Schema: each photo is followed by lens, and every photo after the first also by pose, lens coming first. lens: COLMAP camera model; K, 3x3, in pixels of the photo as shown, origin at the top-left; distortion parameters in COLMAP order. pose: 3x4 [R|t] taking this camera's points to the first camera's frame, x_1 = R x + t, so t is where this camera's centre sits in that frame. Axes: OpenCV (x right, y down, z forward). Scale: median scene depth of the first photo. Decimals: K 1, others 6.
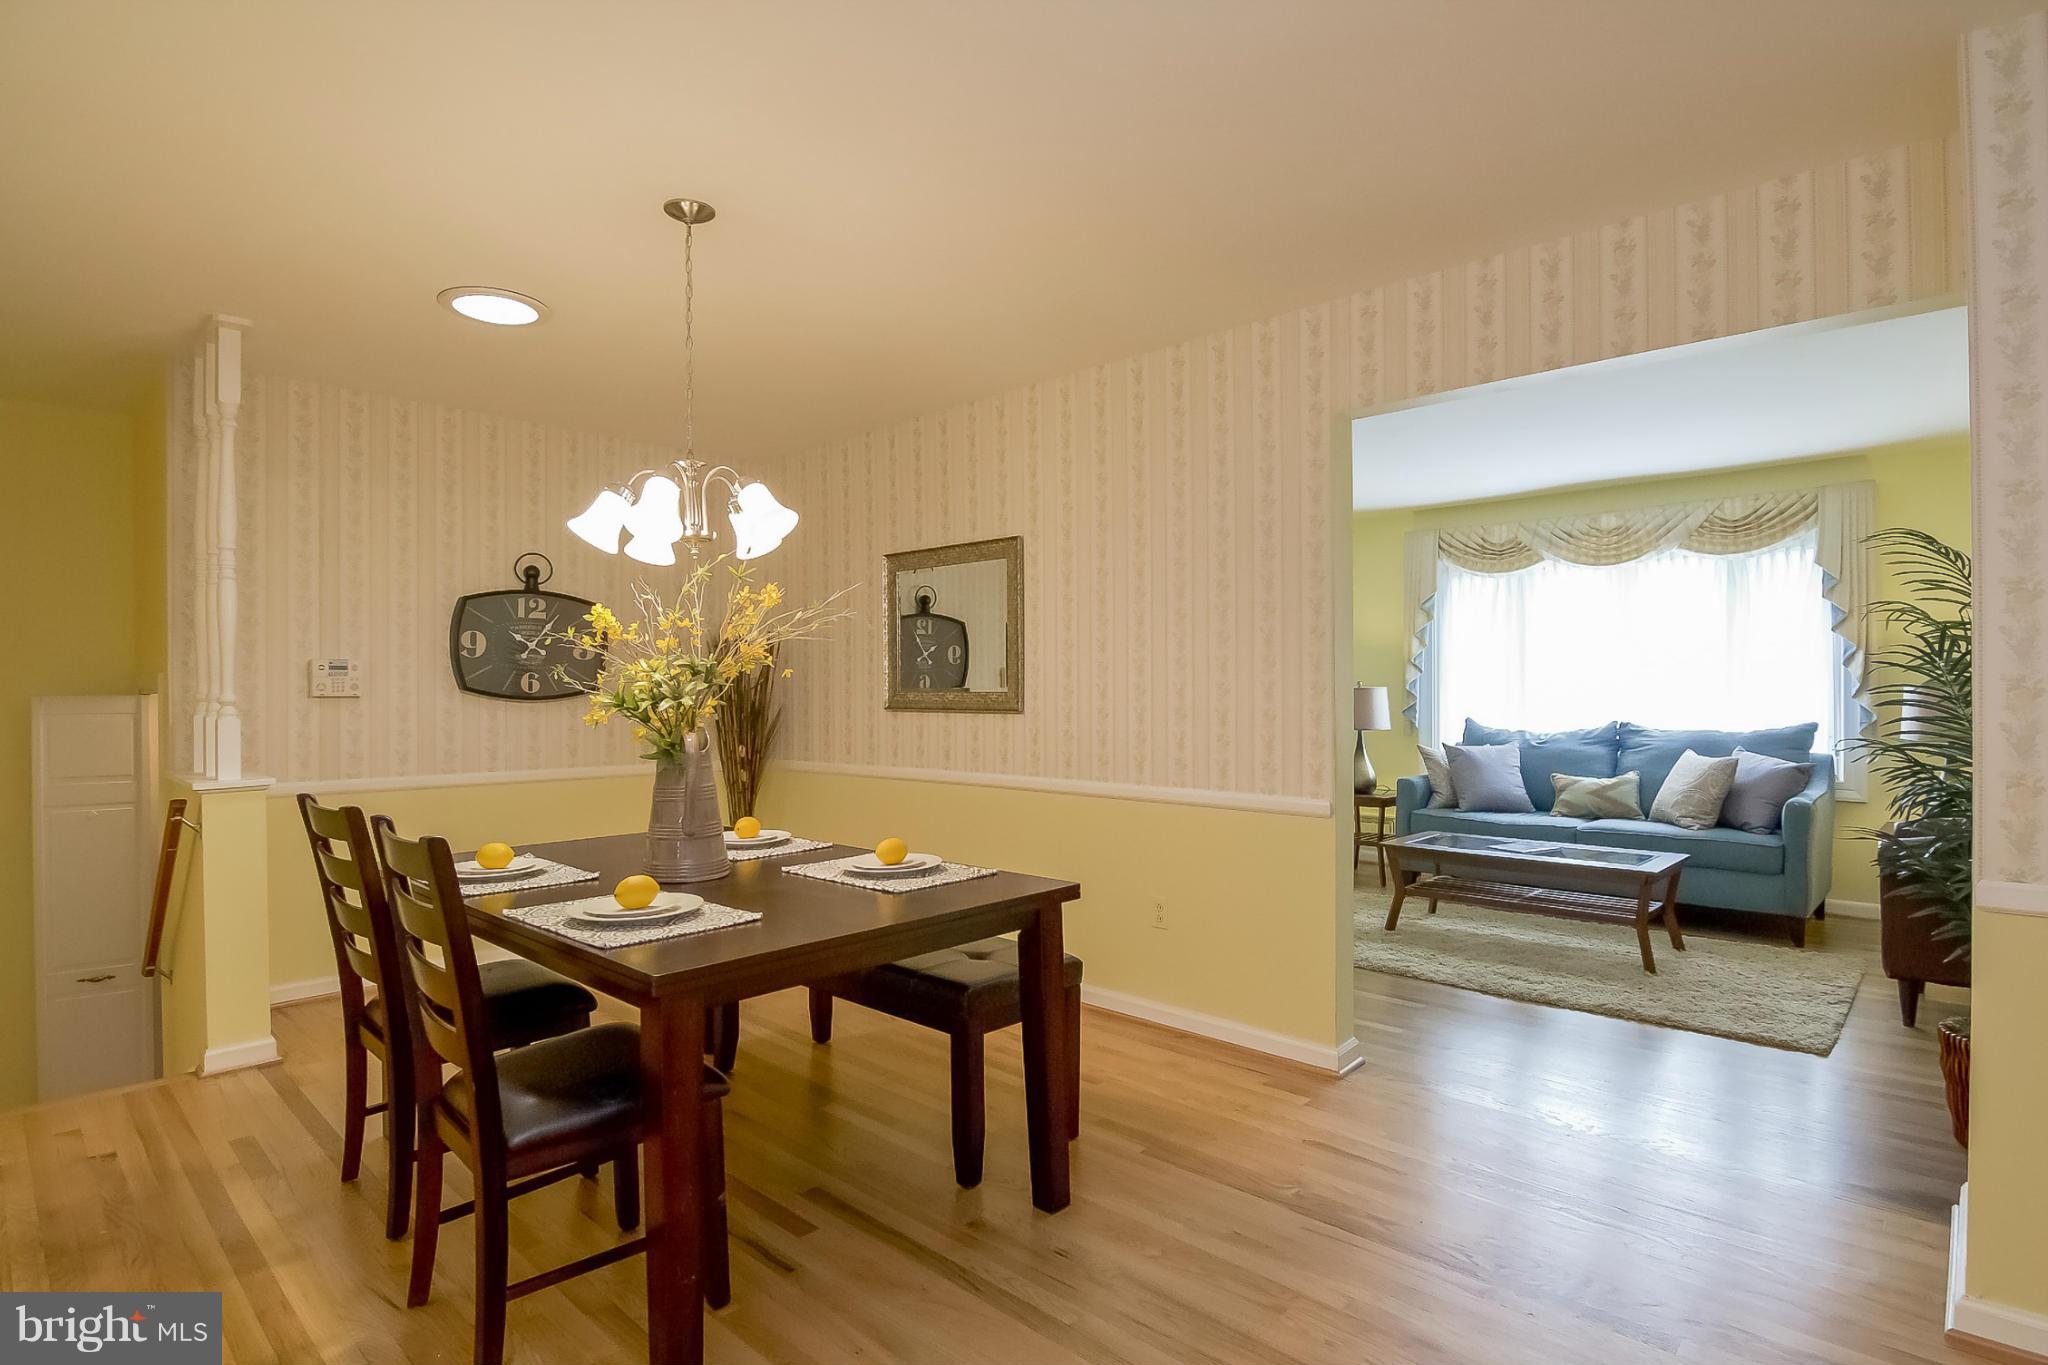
lens RADIAL K [[1037.4, 0, 1018.4], [0, 1037.4, 690.6], [0, 0, 1]] dist [-0.013610, -0.006897]
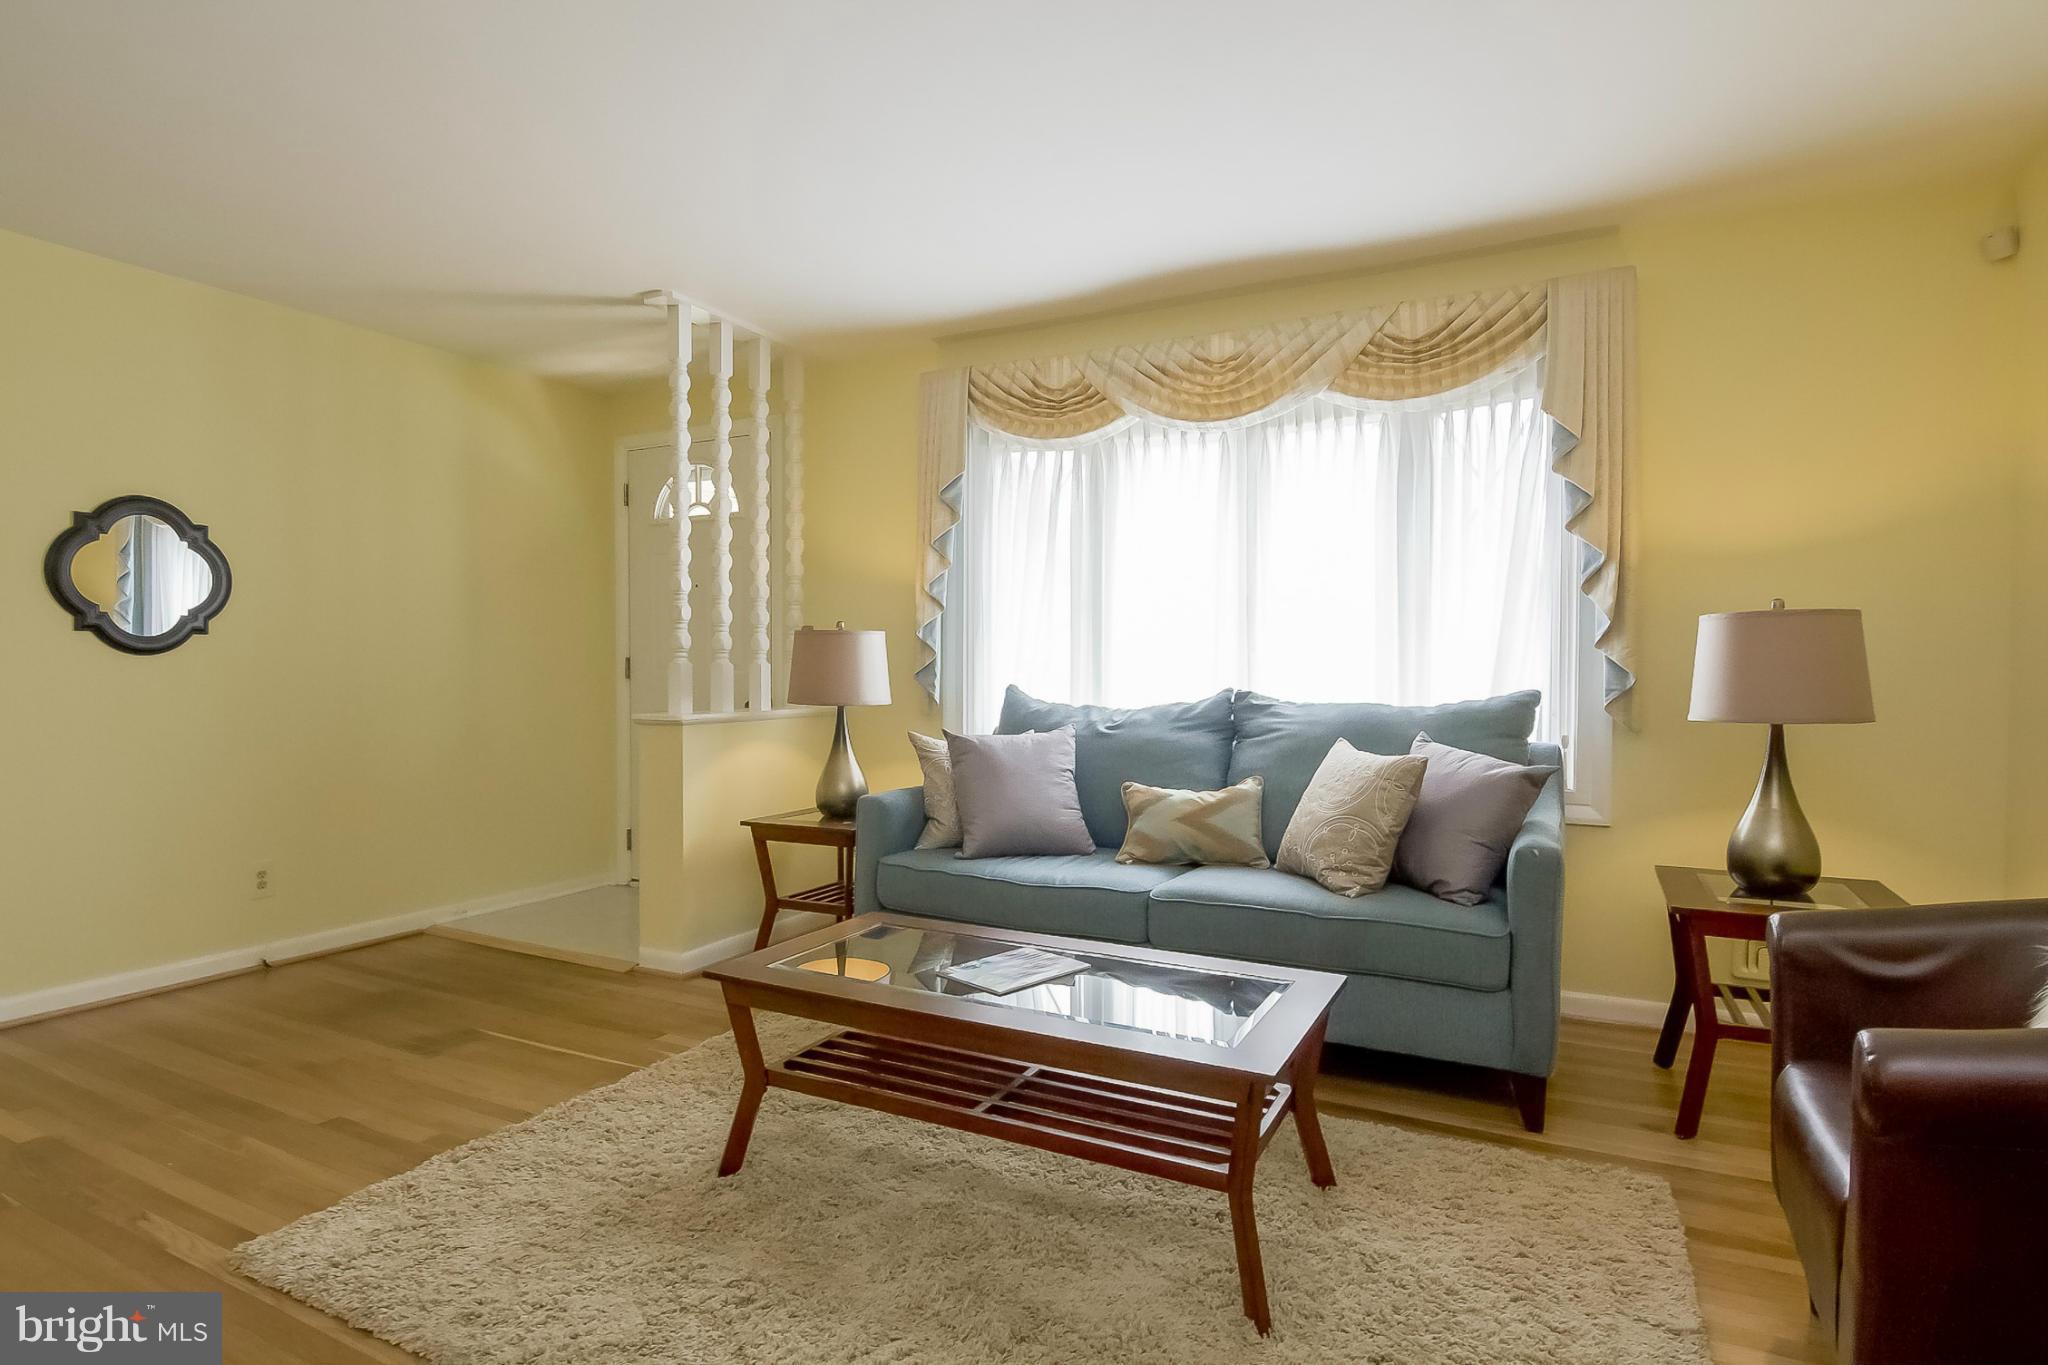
lens RADIAL K [[1037.4, 0, 1026.2], [0, 1037.4, 685.1], [0, 0, 1]] dist [-0.013610, -0.006897]
pose [[0.957801, 0.000963, 0.287431, 0.314931], [-0.006018, 0.999842, 0.016702, 0.018973], [-0.287369, -0.017727, 0.957656, 0.494798]]
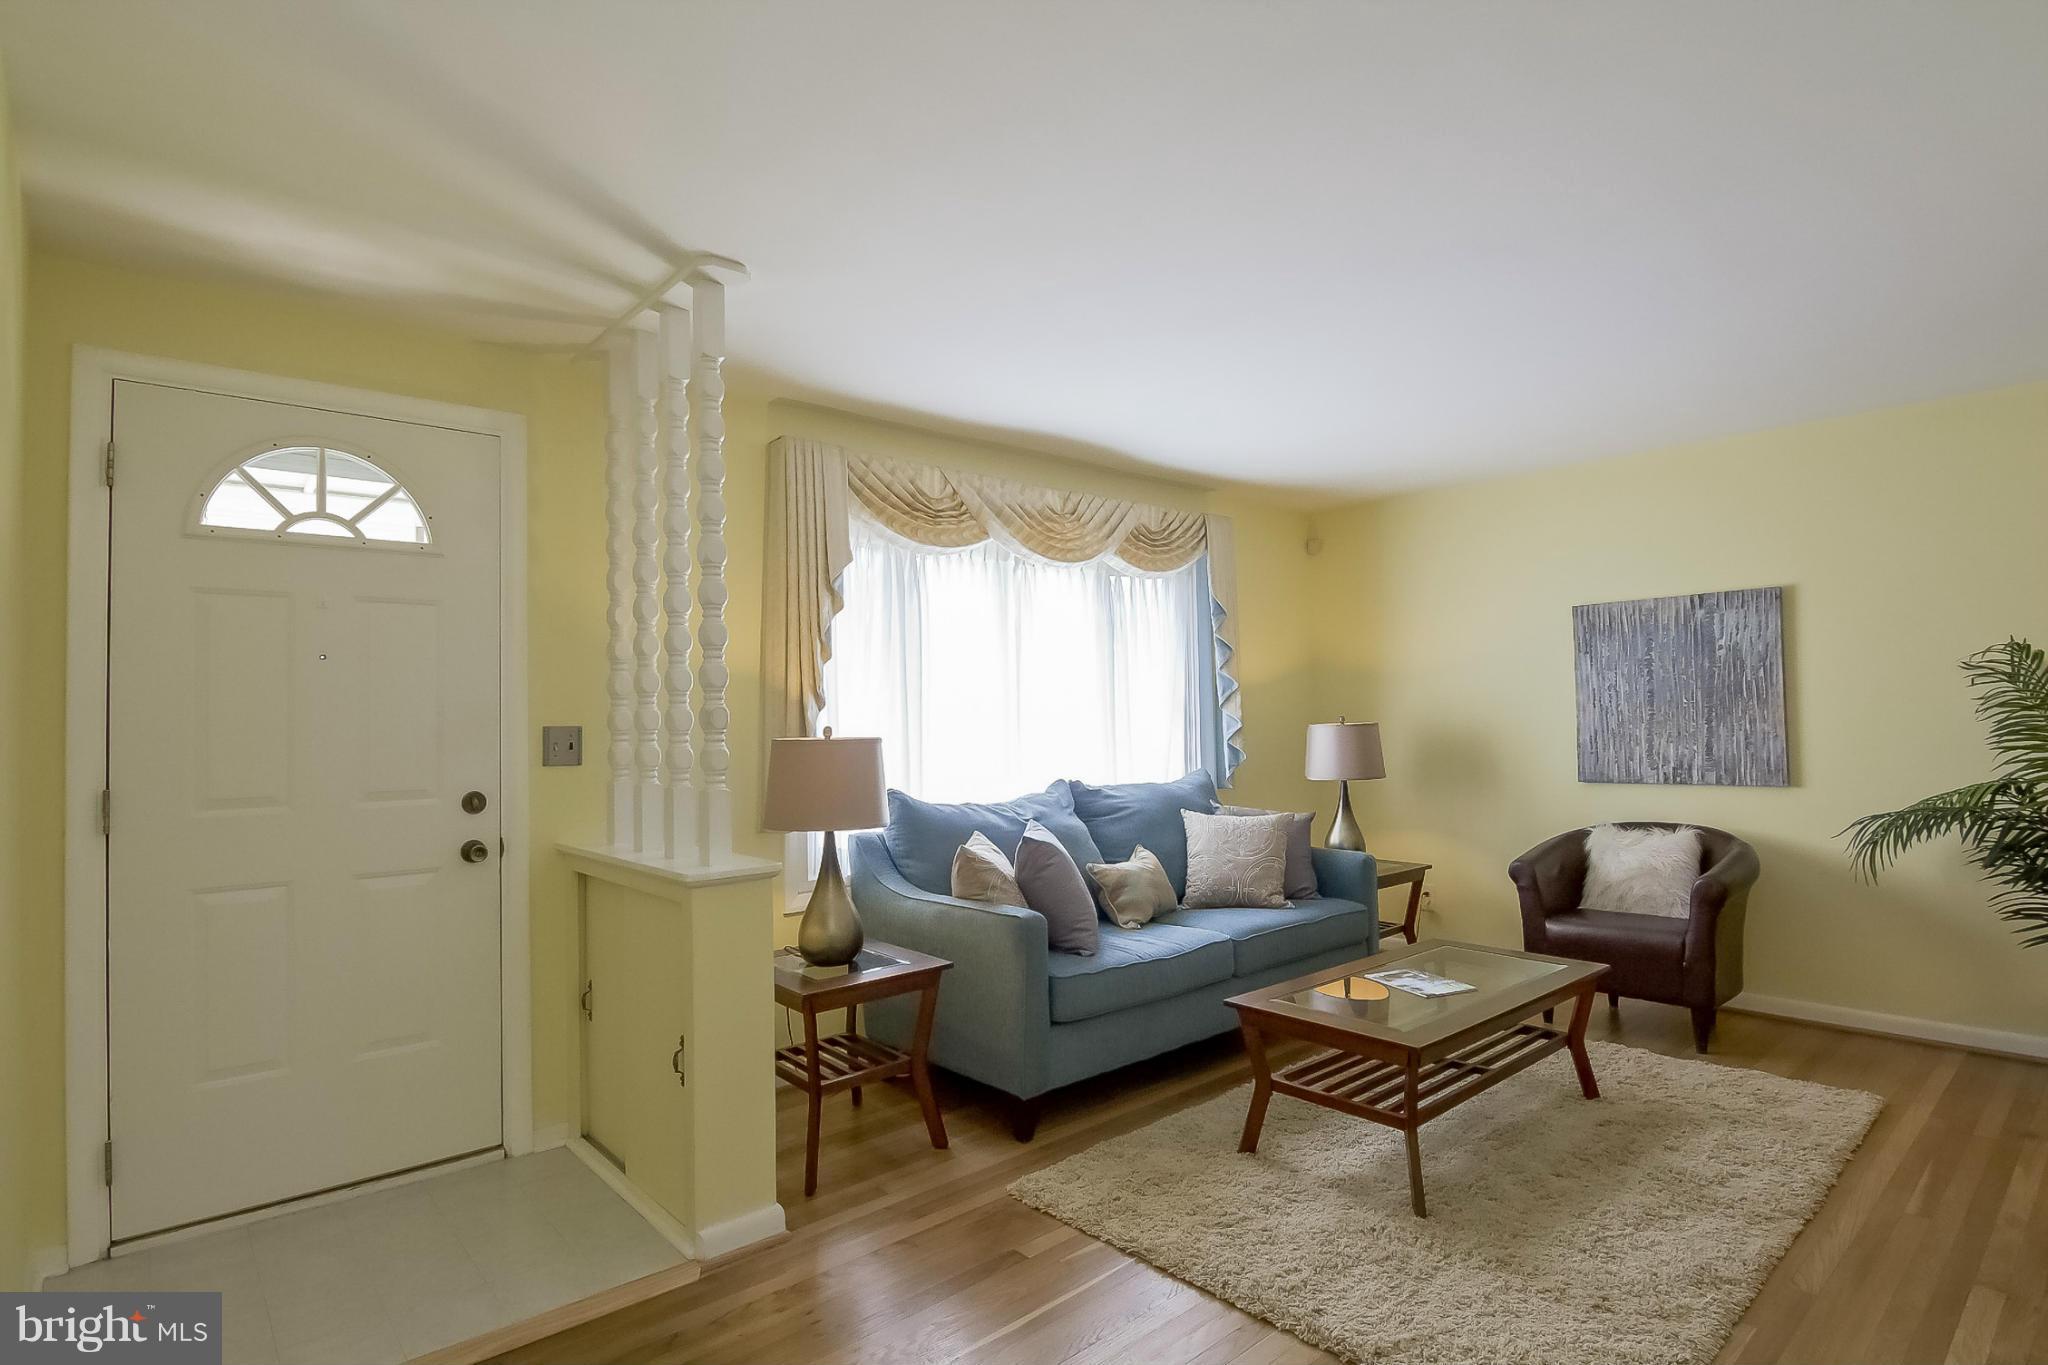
lens RADIAL K [[1037.4, 0, 1036.5], [0, 1037.4, 682.8], [0, 0, 1]] dist [-0.013610, -0.006897]
pose [[0.089006, 0.050494, 0.994750, -0.145215], [0.023612, 0.998327, -0.052788, -0.000588], [-0.995751, 0.028187, 0.087665, 1.005616]]
